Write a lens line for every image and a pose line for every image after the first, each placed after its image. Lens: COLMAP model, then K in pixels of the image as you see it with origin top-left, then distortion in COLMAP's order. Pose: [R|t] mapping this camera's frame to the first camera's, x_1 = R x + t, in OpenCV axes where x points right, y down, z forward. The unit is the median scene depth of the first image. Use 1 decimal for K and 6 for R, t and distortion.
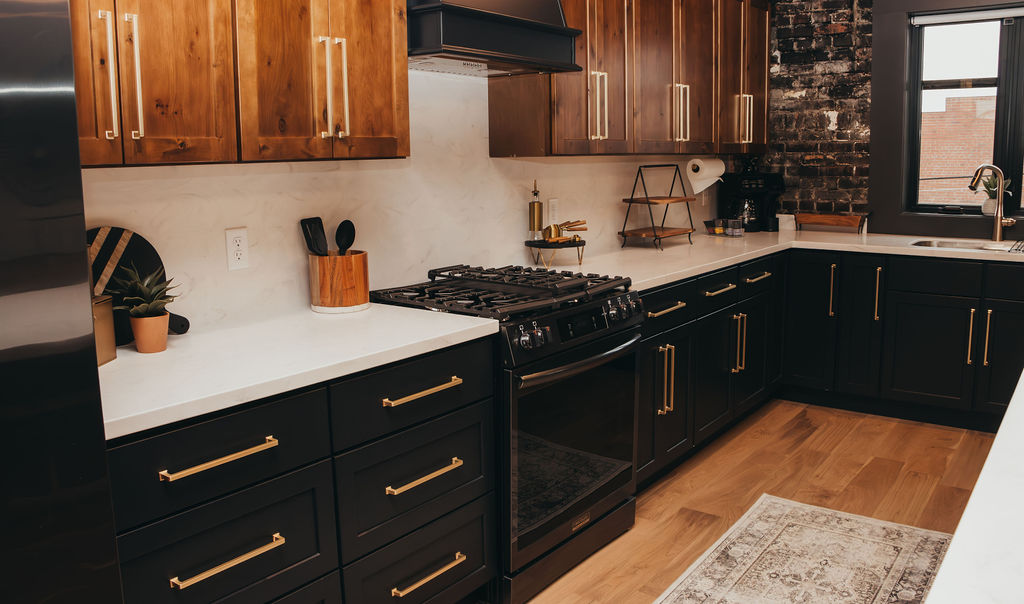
lens RADIAL K [[905.7, 0, 514.0], [0, 905.7, 298.3], [0, 0, 1]] dist [-0.132826, 0.004096]
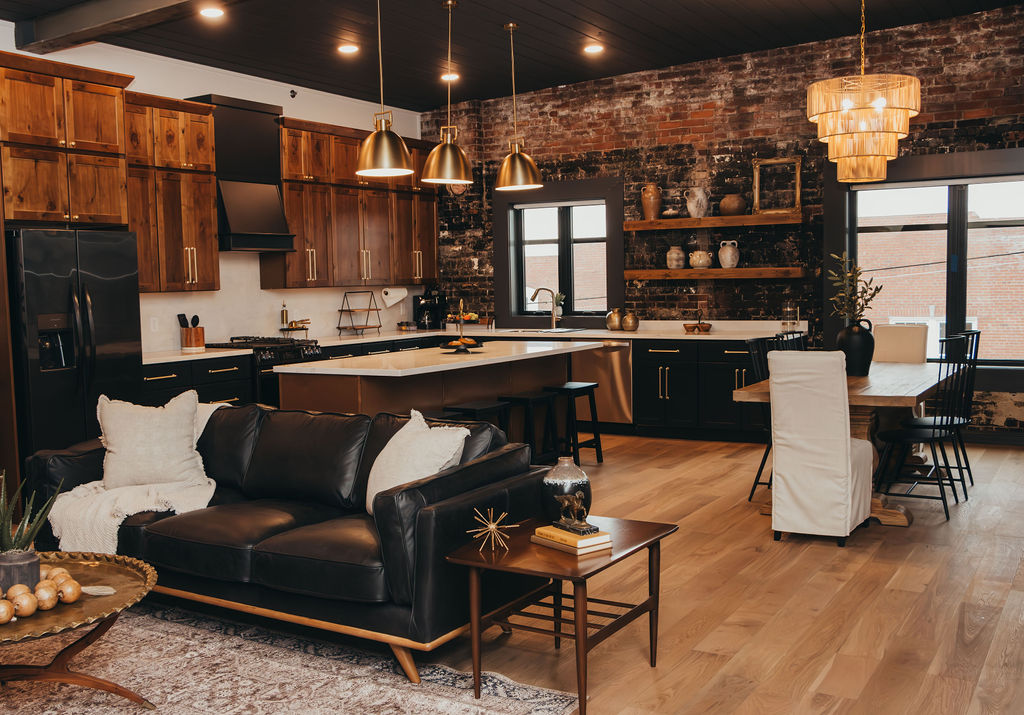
lens RADIAL K [[1166.3, 0, 509.8], [0, 1166.3, 360.5], [0, 0, 1]] dist [-0.091044, 0.000000]
pose [[0.994758, -0.015897, 0.101013, 0.202673], [0.024657, 0.995984, -0.086074, 0.191861], [-0.099239, 0.088114, 0.991155, -1.292409]]
